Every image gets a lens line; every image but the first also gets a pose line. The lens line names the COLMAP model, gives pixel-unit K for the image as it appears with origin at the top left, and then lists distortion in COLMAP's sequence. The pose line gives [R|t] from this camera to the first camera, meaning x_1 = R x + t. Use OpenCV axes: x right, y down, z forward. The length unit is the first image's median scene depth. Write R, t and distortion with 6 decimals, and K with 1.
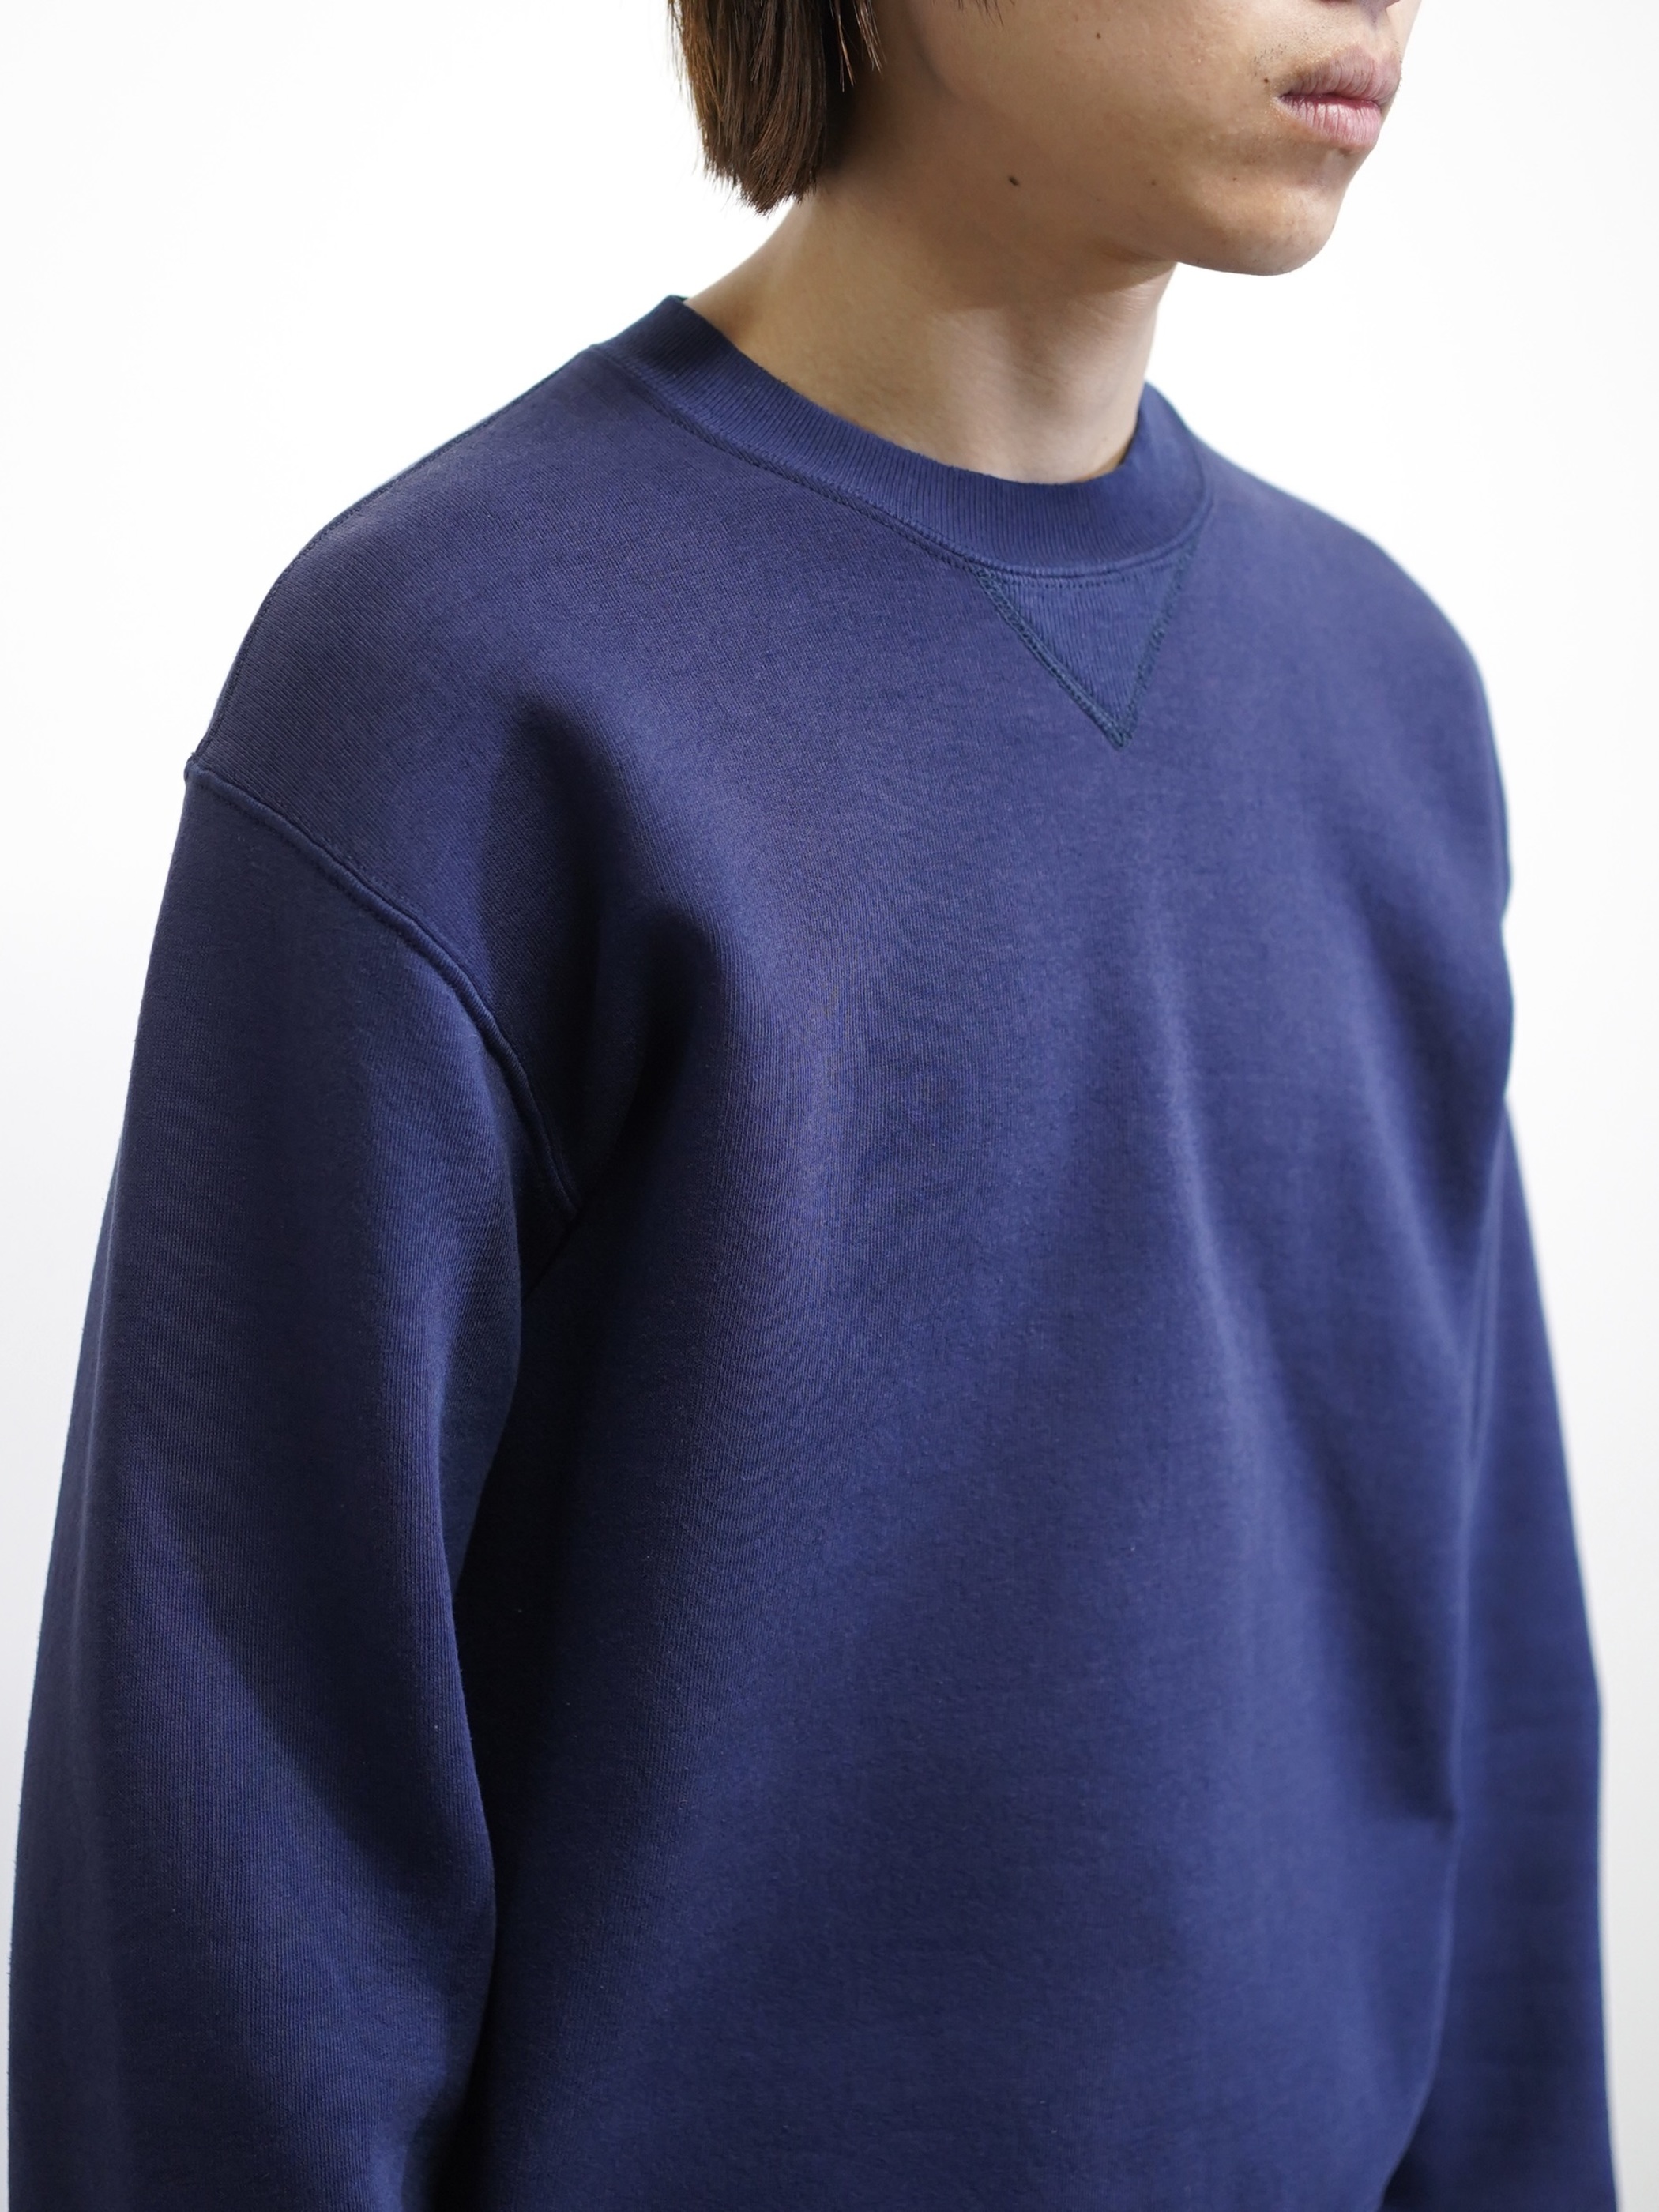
lens RADIAL K [[3549.5, 0, 962.5], [0, 3549.5, 1099.8], [0, 0, 1]] dist [-0.115620, 0.000000]
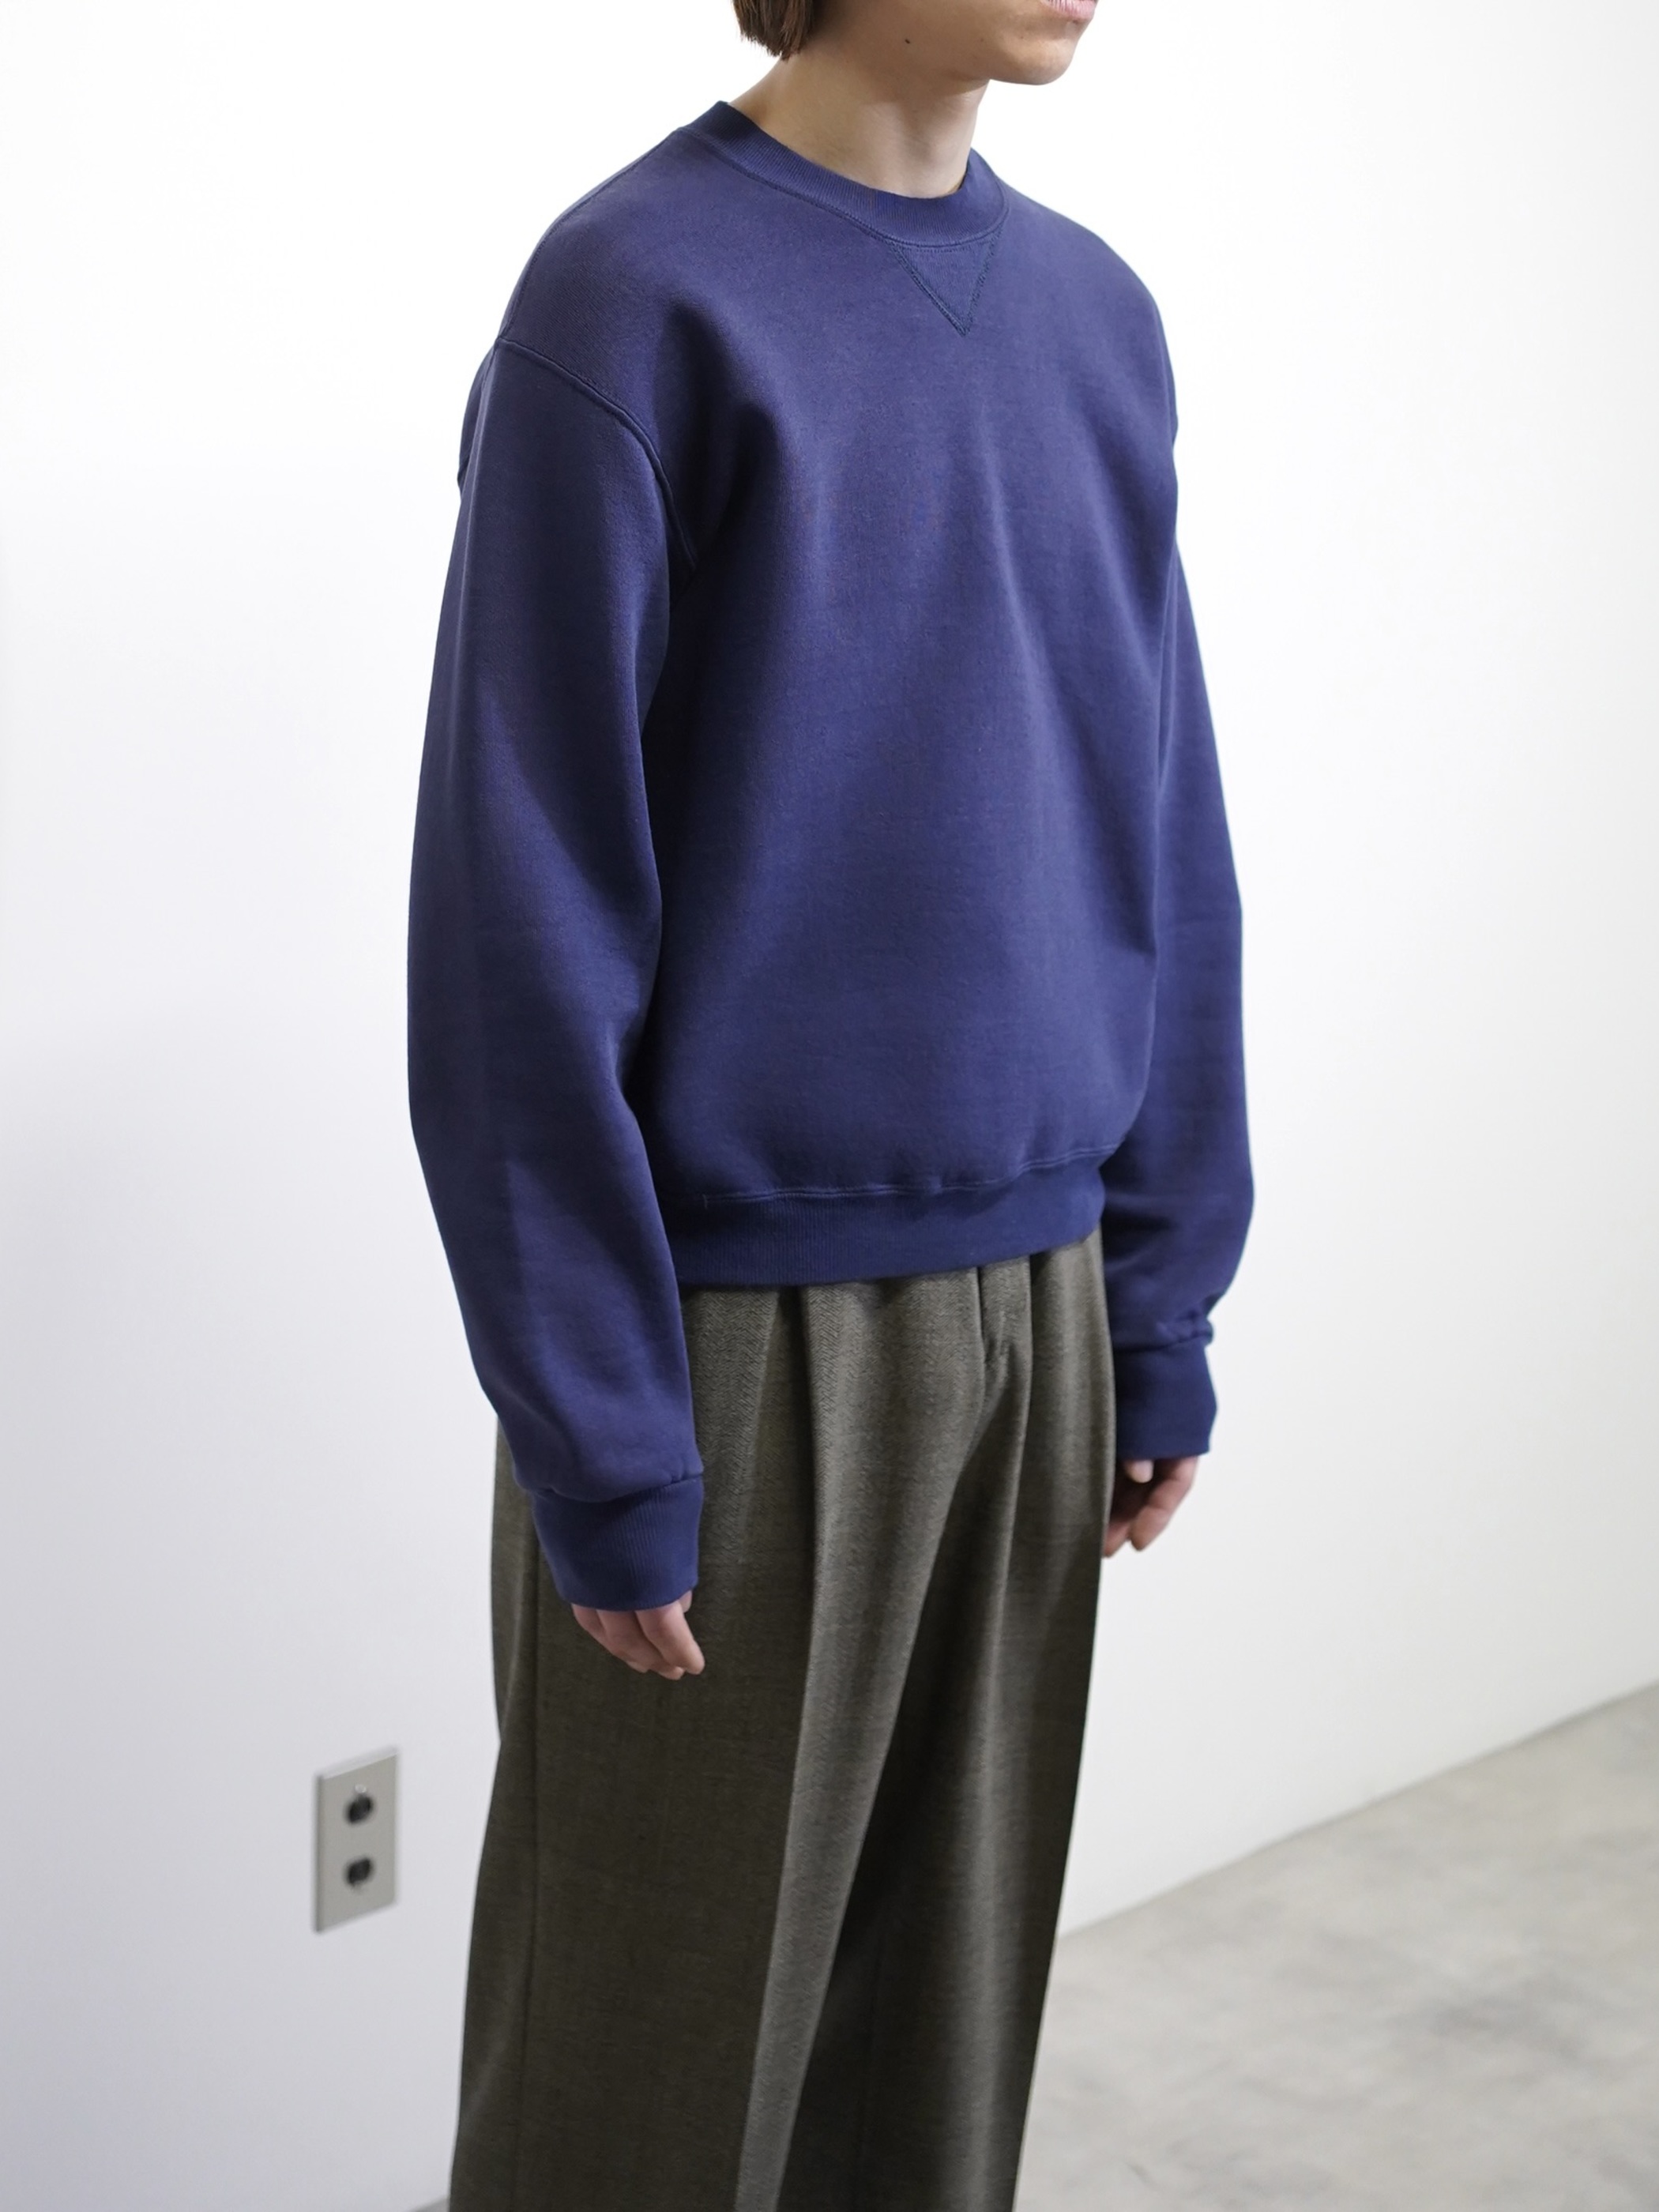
lens RADIAL K [[3549.5, 0, 824.9], [0, 3549.5, 1103.7], [0, 0, 1]] dist [-0.115620, 0.000000]
pose [[0.999393, -0.020846, 0.027897, -0.093107], [0.019381, 0.998469, 0.051800, 0.215678], [-0.028934, -0.051228, 0.998268, -0.925279]]
